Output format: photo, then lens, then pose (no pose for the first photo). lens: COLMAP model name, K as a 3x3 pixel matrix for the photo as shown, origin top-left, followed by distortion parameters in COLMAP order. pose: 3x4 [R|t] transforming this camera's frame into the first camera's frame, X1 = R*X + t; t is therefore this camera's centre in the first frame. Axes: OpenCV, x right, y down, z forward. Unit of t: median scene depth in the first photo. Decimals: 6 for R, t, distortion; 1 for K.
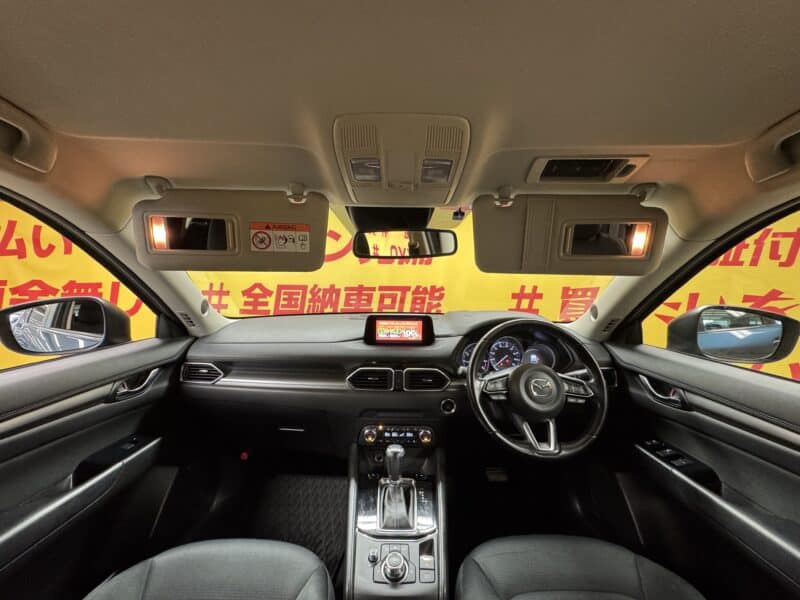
lens RADIAL K [[303.7, 0, 399.4], [0, 303.7, 314.3], [0, 0, 1]] dist [0.003259, 0.000242]
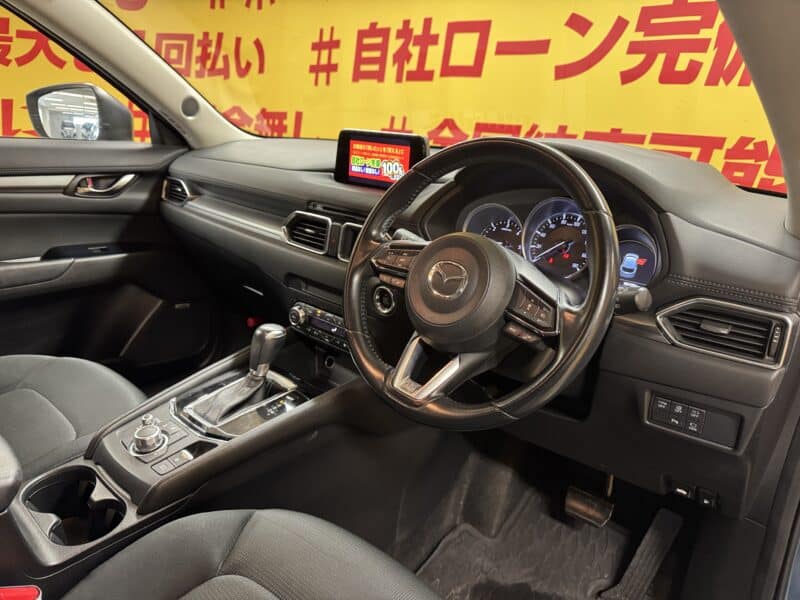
lens RADIAL K [[548.2, 0, 400.0], [0, 548.2, 300.0], [0, 0, 1]] dist [0.063784, -0.103035]
pose [[0.753581, 0.234201, -0.614219, 0.714595], [-0.127814, 0.968751, 0.212570, 0.079216], [0.644809, -0.081683, 0.759966, 0.226386]]
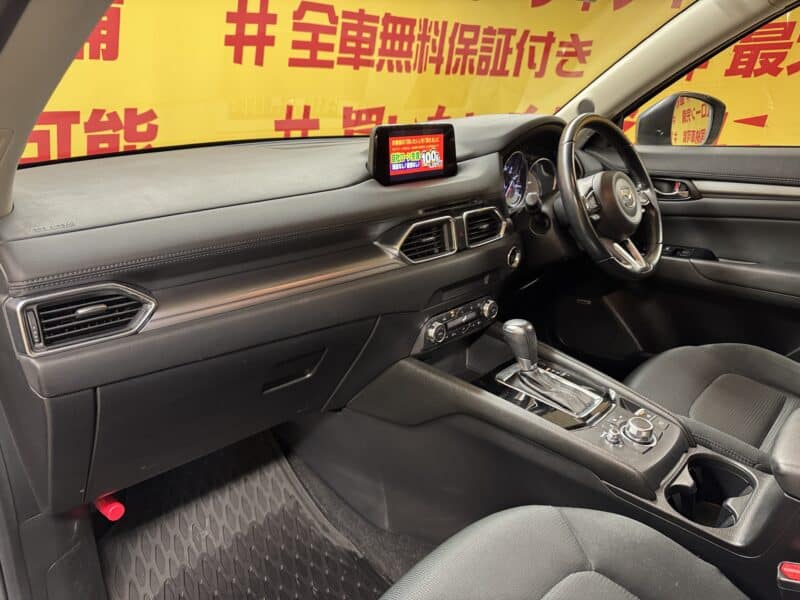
lens RADIAL K [[548.2, 0, 400.0], [0, 548.2, 300.0], [0, 0, 1]] dist [0.063784, -0.103035]
pose [[0.692082, -0.252862, 0.676079, -0.780037], [0.104953, 0.961931, 0.252337, 0.052488], [-0.714148, -0.103682, 0.692274, 0.283821]]
